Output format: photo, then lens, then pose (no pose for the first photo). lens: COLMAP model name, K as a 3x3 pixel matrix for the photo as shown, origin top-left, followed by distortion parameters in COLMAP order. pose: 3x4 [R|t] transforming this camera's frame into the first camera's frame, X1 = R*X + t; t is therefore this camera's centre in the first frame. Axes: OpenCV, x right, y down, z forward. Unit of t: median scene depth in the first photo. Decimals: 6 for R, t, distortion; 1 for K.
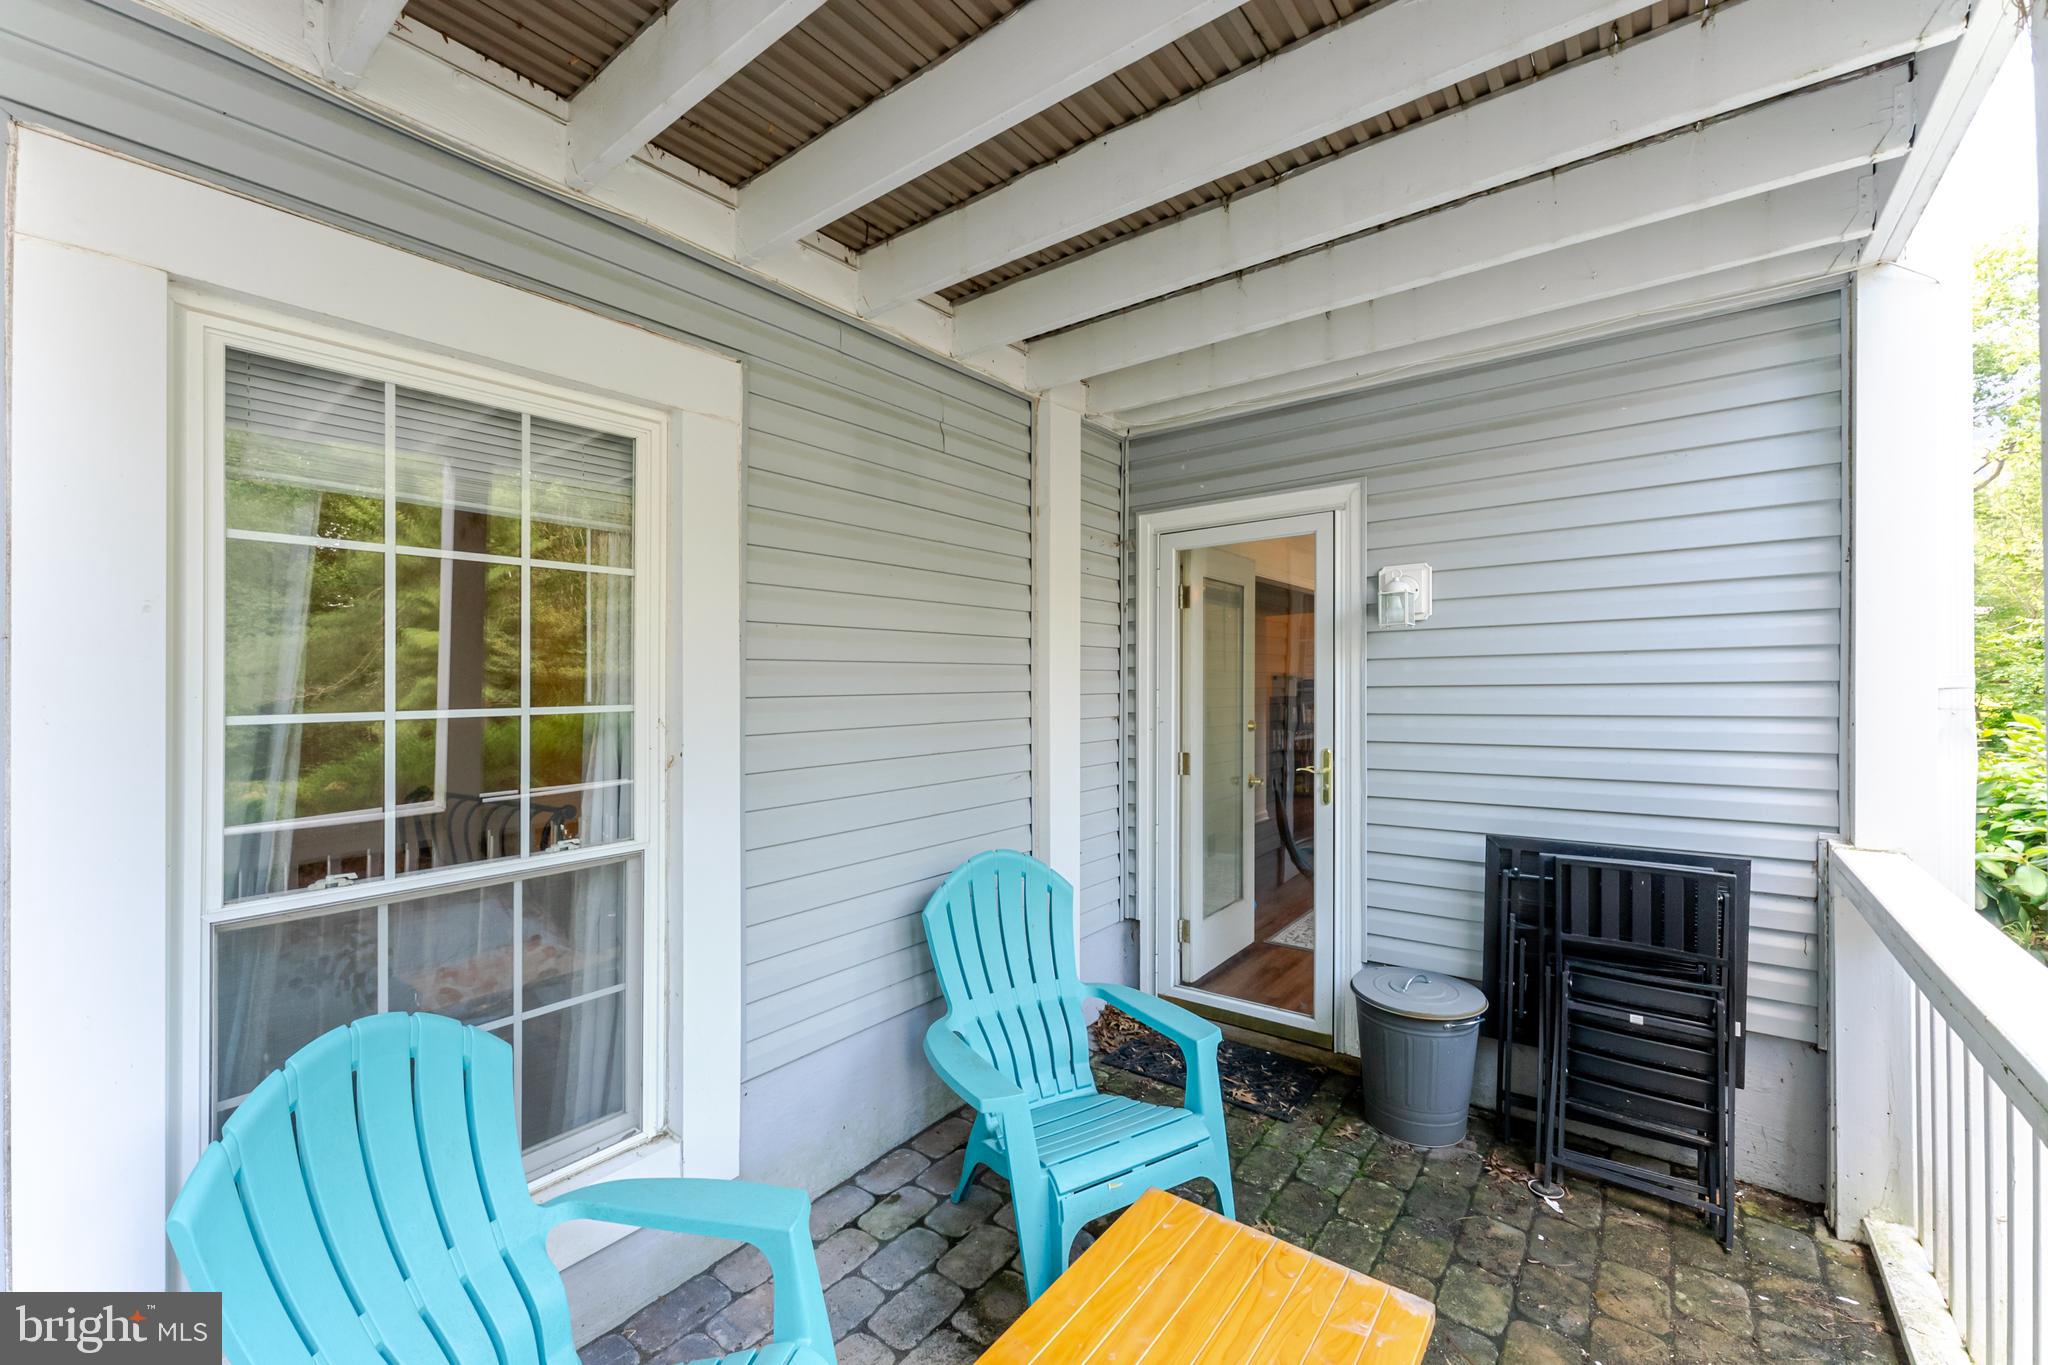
lens RADIAL K [[819.6, 0, 1022.0], [0, 819.6, 683.2], [0, 0, 1]] dist [-0.001057, -0.000502]
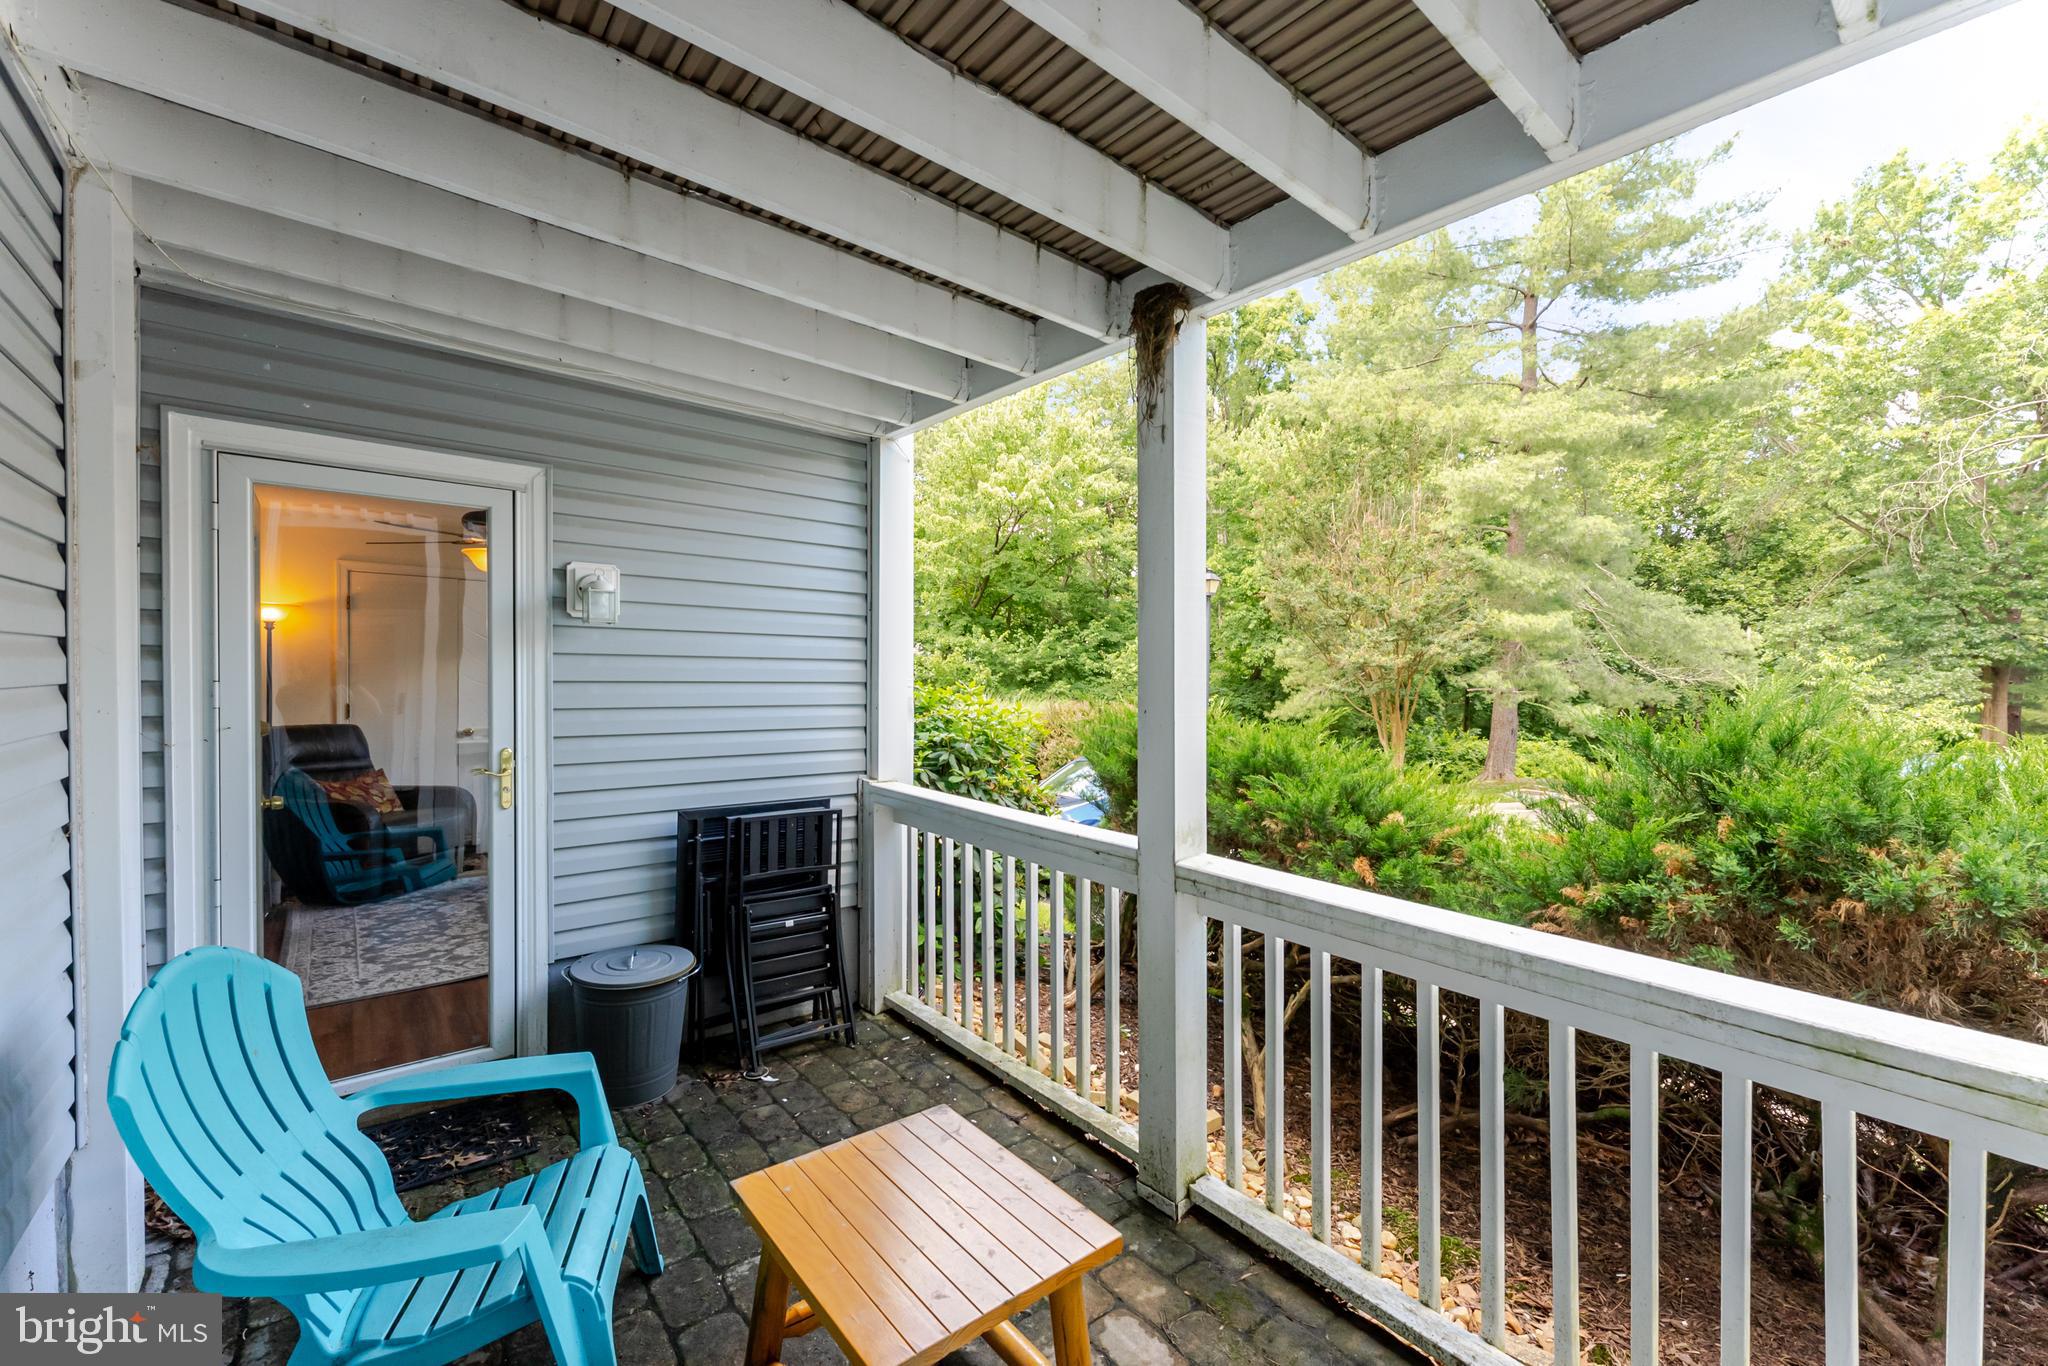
lens RADIAL K [[819.6, 0, 1023.6], [0, 819.6, 685.0], [0, 0, 1]] dist [-0.001057, -0.000502]
pose [[0.232675, 0.003866, 0.972547, -0.462476], [-0.017477, 0.999847, 0.000207, -0.001702], [-0.972398, -0.017046, 0.232707, 0.264971]]
